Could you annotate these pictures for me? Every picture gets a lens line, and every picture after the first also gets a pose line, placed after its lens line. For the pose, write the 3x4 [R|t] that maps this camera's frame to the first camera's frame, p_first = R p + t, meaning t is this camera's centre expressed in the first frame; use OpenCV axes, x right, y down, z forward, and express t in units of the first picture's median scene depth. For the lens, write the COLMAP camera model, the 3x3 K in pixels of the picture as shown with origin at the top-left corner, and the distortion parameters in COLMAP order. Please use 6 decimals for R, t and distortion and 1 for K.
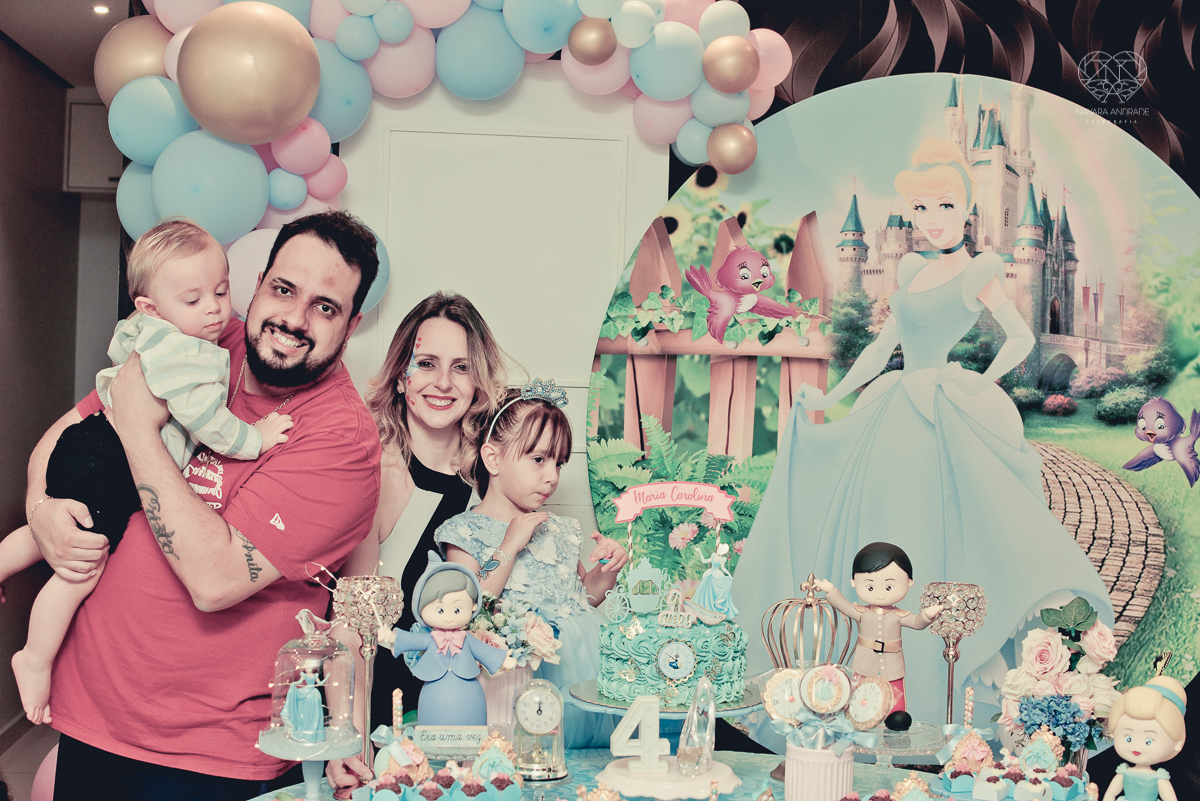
lens RADIAL K [[1601.4, 0, 596.6], [0, 1601.4, 425.0], [0, 0, 1]] dist [-0.151699, 0.081631]
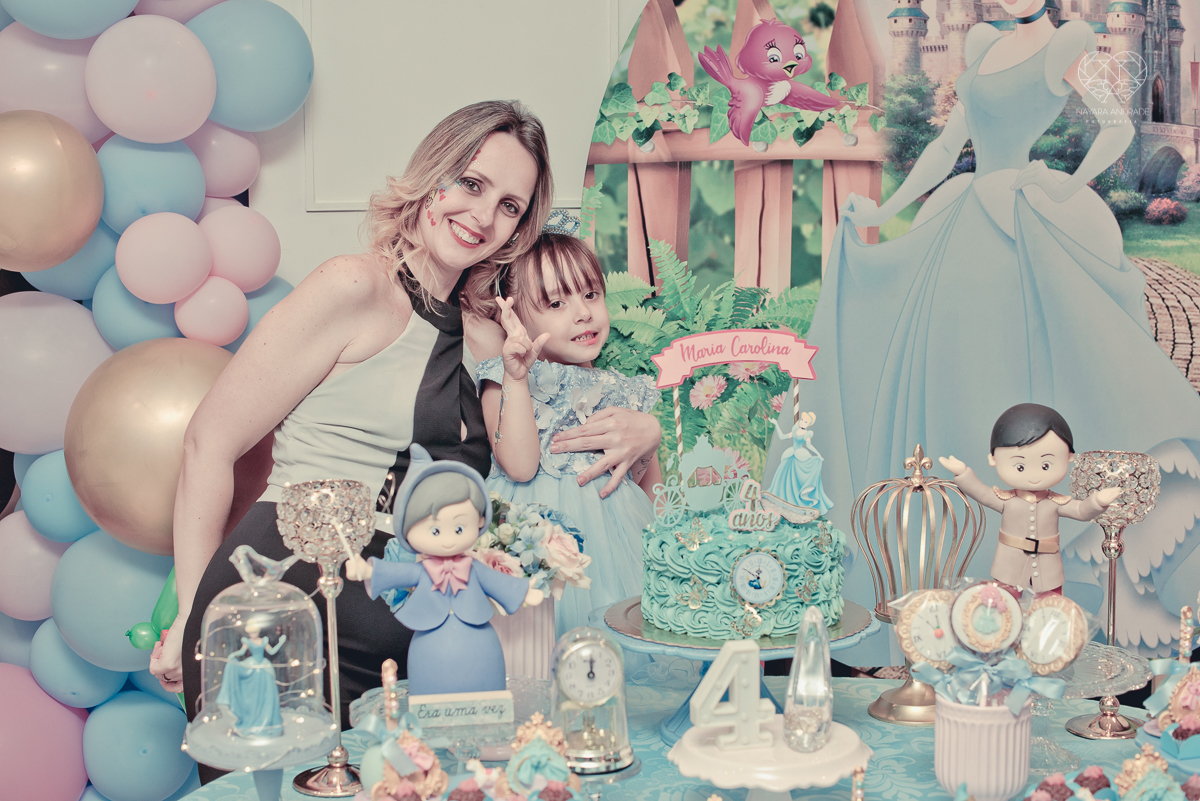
lens RADIAL K [[1684.3, 0, 608.9], [0, 1684.3, 396.6], [0, 0, 1]] dist [-0.153136, 0.090687]
pose [[0.997638, -0.042309, 0.054114, -0.039252], [0.037504, 0.995509, 0.086916, -0.002430], [-0.057548, -0.084682, 0.994745, 0.177319]]
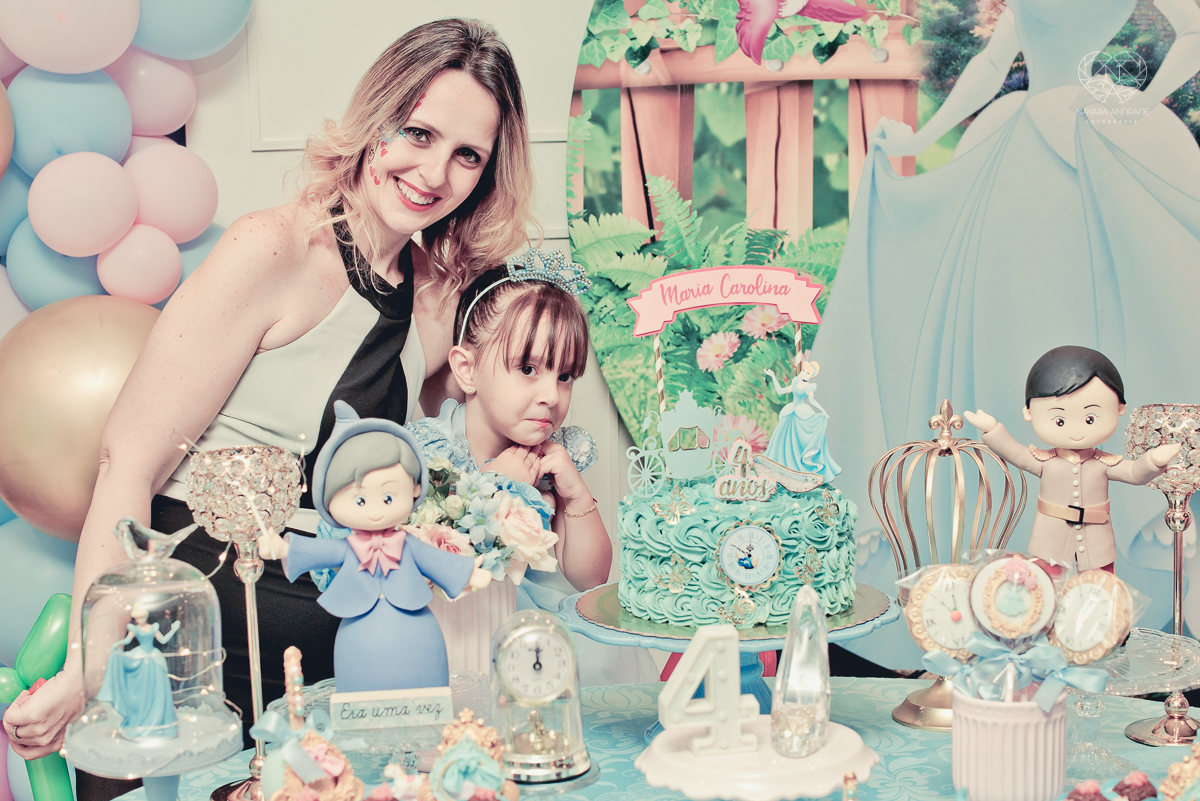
lens RADIAL K [[1895.6, 0, 538.5], [0, 1895.6, 401.3], [0, 0, 1]] dist [-0.158786, 0.119964]
pose [[0.998335, -0.056534, -0.011433, -0.013811], [0.057352, 0.994046, 0.092649, 0.011393], [0.006127, -0.093151, 0.995633, 0.196914]]
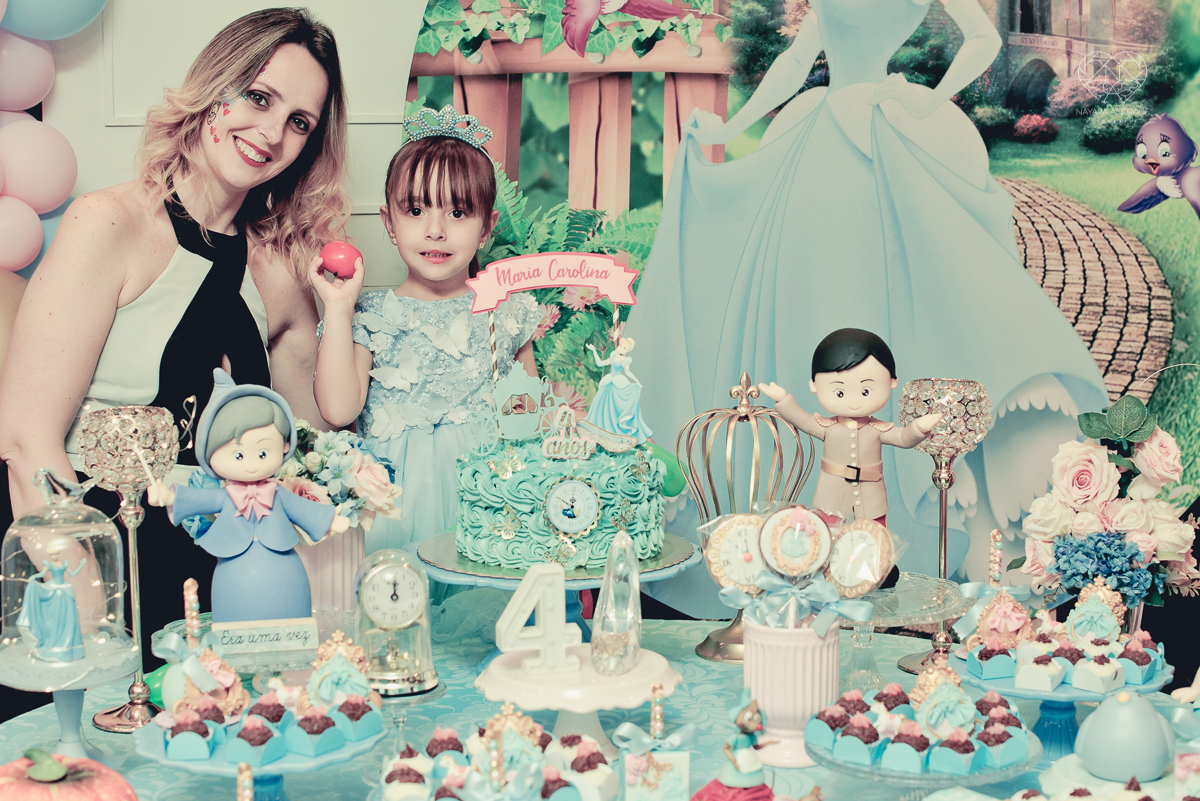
lens RADIAL K [[2009.6, 0, 577.0], [0, 2009.6, 343.2], [0, 0, 1]] dist [-0.145774, 0.020141]
pose [[0.993060, -0.042698, 0.109588, -0.029972], [0.032839, 0.995379, 0.090239, -0.003535], [-0.112934, -0.086014, 0.989872, 0.087305]]
